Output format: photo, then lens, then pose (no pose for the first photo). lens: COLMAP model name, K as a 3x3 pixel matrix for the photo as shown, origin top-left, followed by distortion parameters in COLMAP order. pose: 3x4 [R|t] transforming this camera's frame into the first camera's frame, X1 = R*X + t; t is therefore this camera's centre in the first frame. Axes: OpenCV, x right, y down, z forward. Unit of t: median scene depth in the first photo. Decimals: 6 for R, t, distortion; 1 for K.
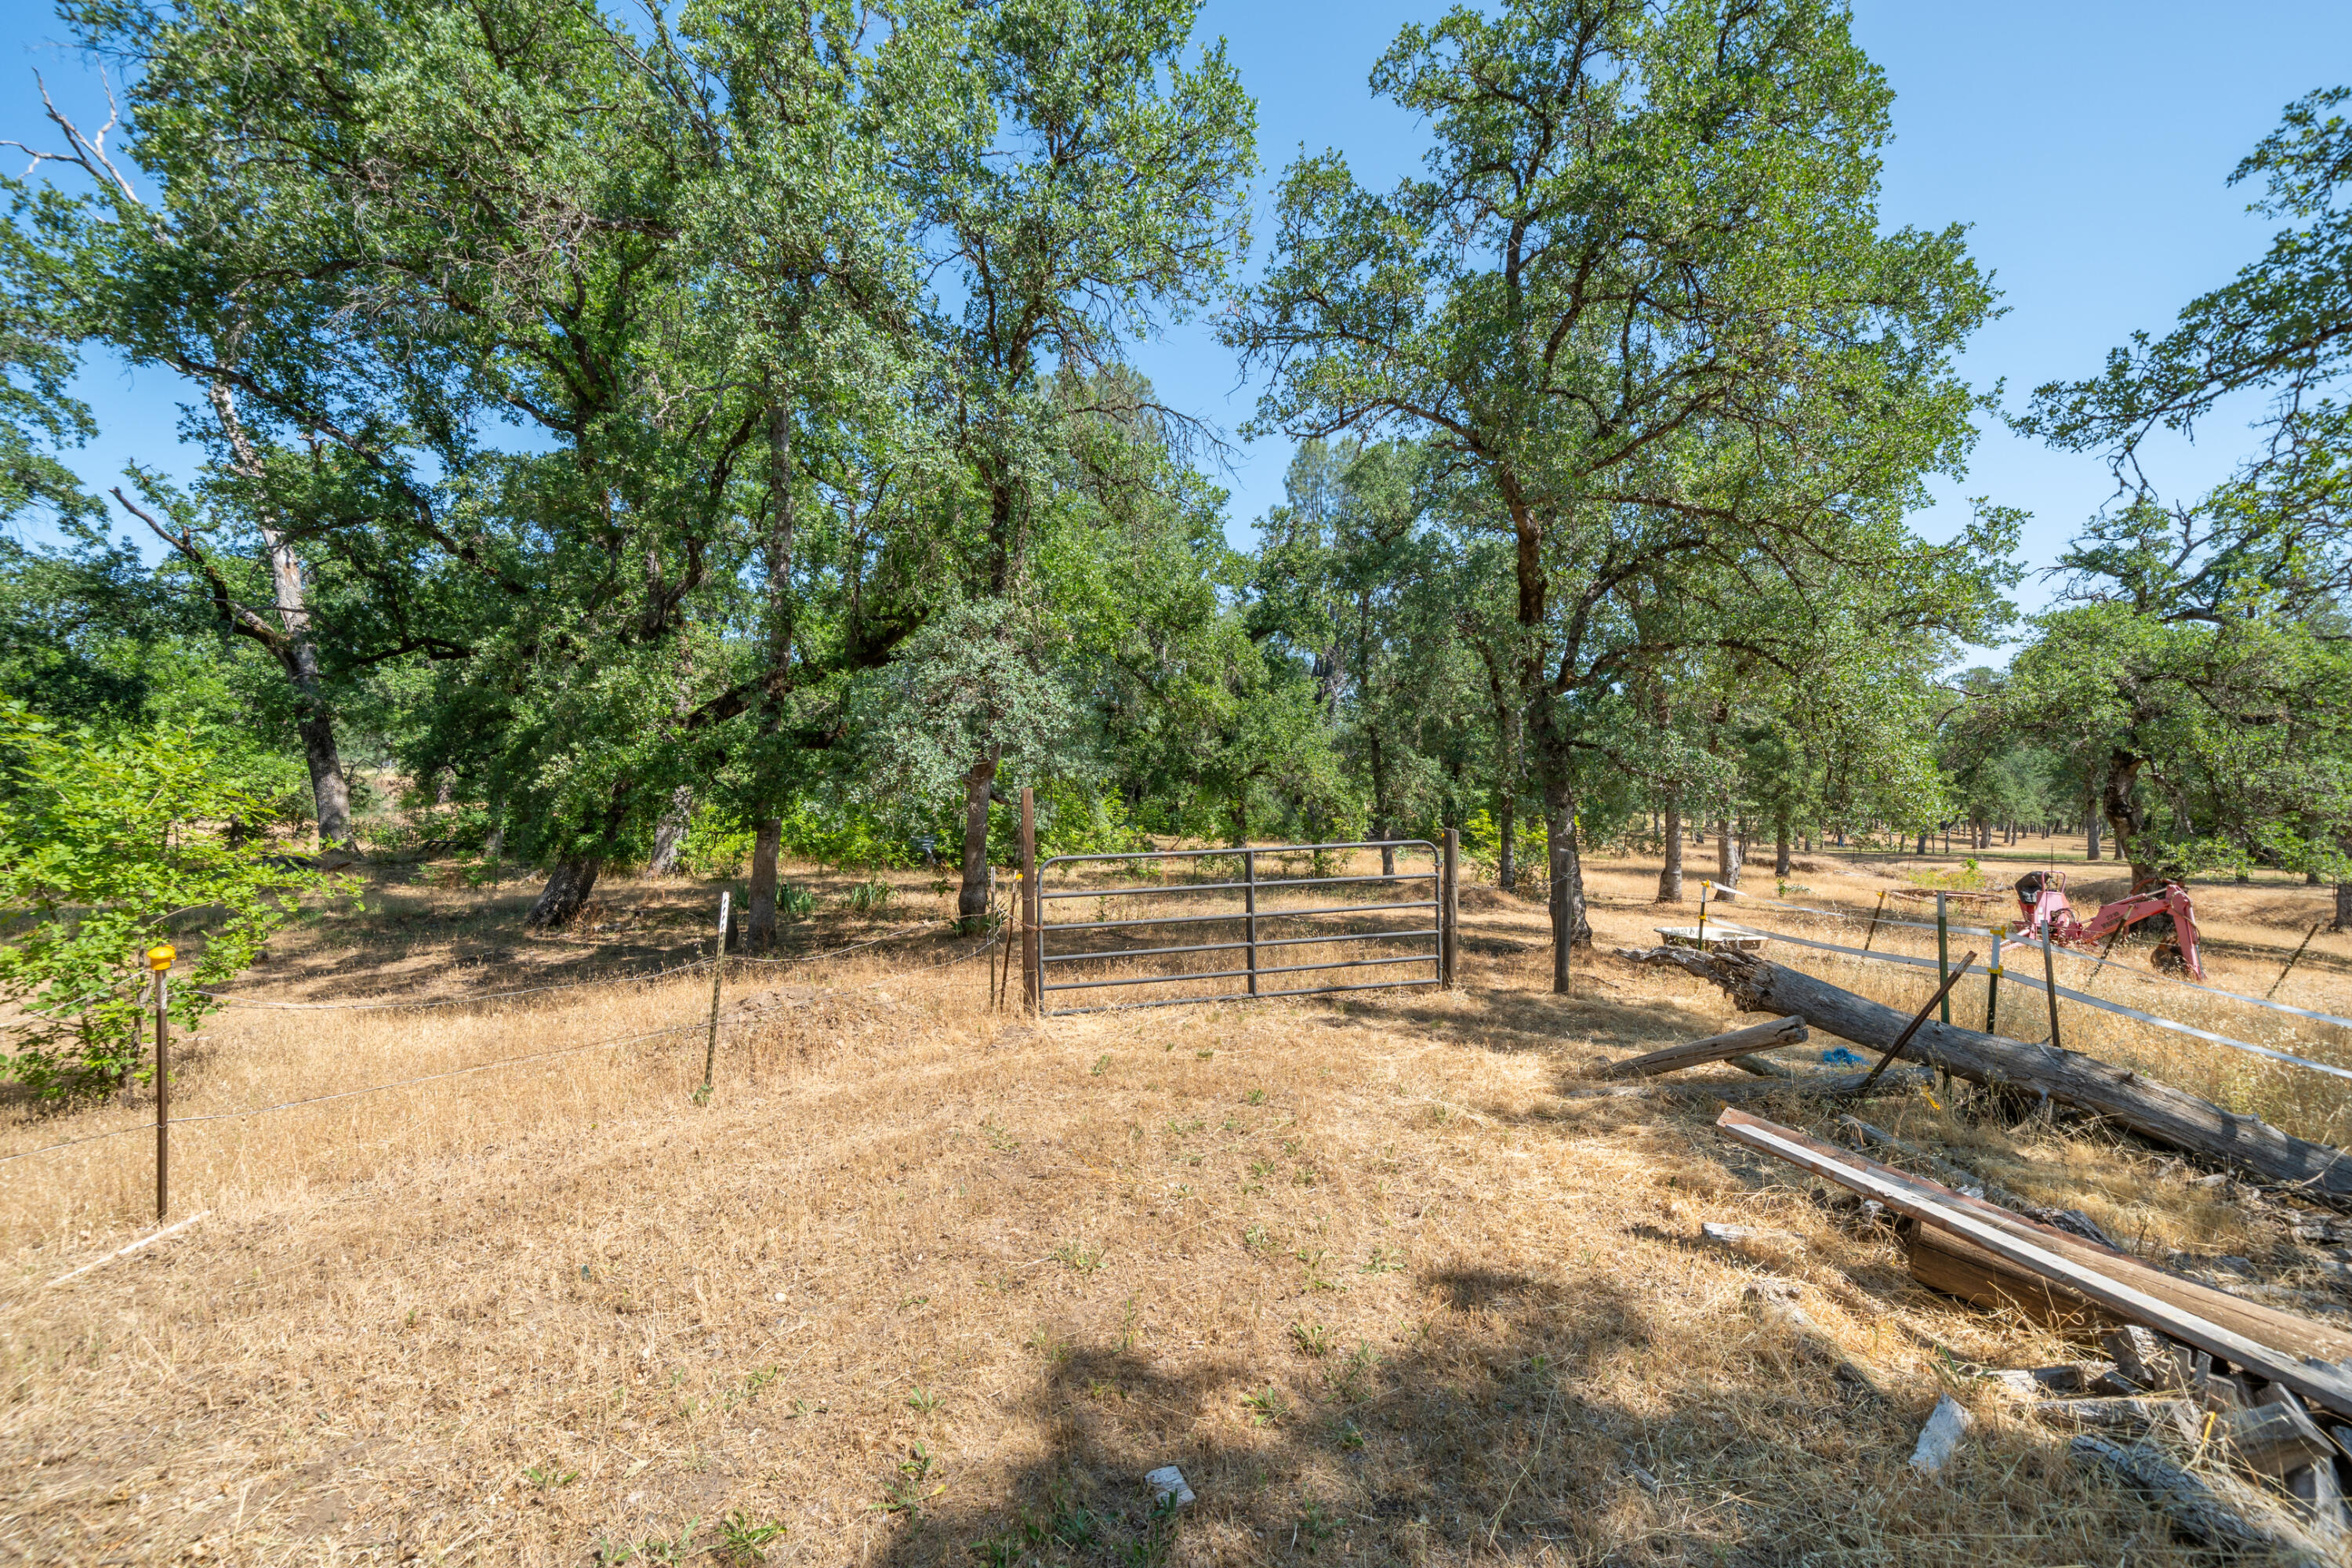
lens RADIAL K [[862.9, 0, 1186.8], [0, 862.9, 788.0], [0, 0, 1]] dist [-0.002113, -0.000151]
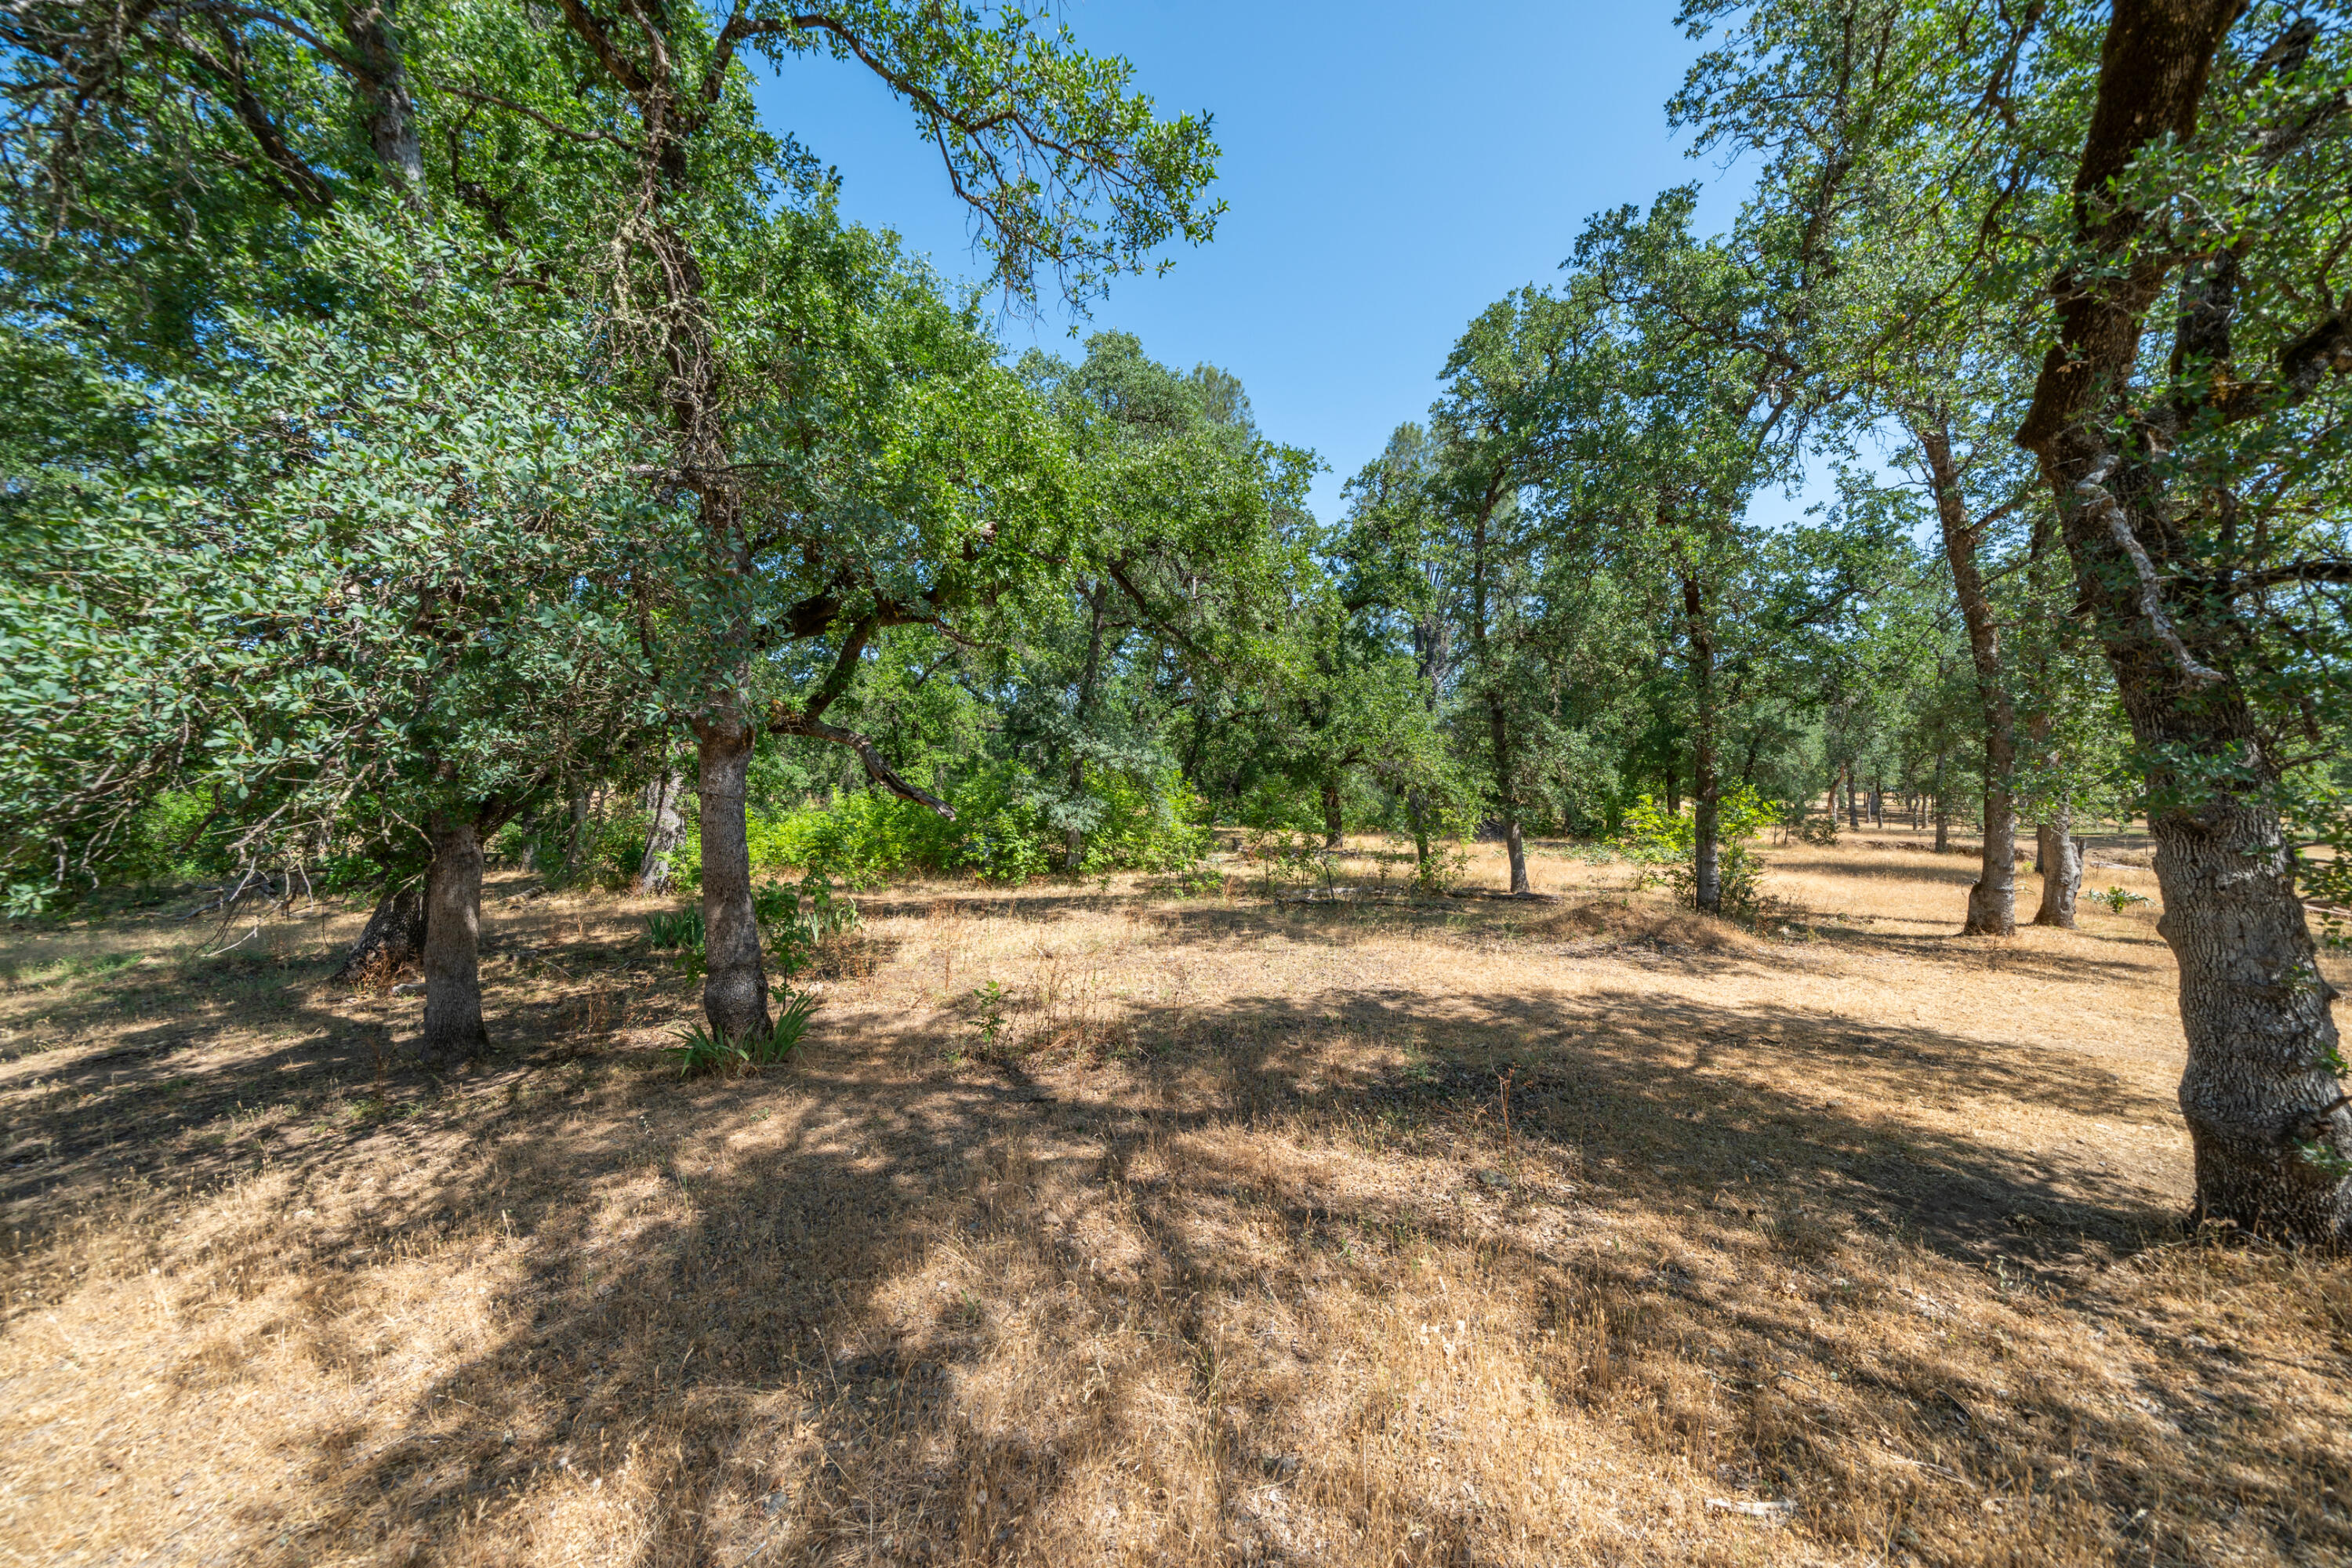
lens RADIAL K [[806.9, 0, 1171.8], [0, 806.9, 788.6], [0, 0, 1]] dist [-0.001467, -0.000078]
pose [[0.988586, -0.025464, -0.148491, 0.024428], [0.026484, 0.999637, 0.004899, 0.002984], [0.148313, -0.008775, 0.988902, 0.168733]]
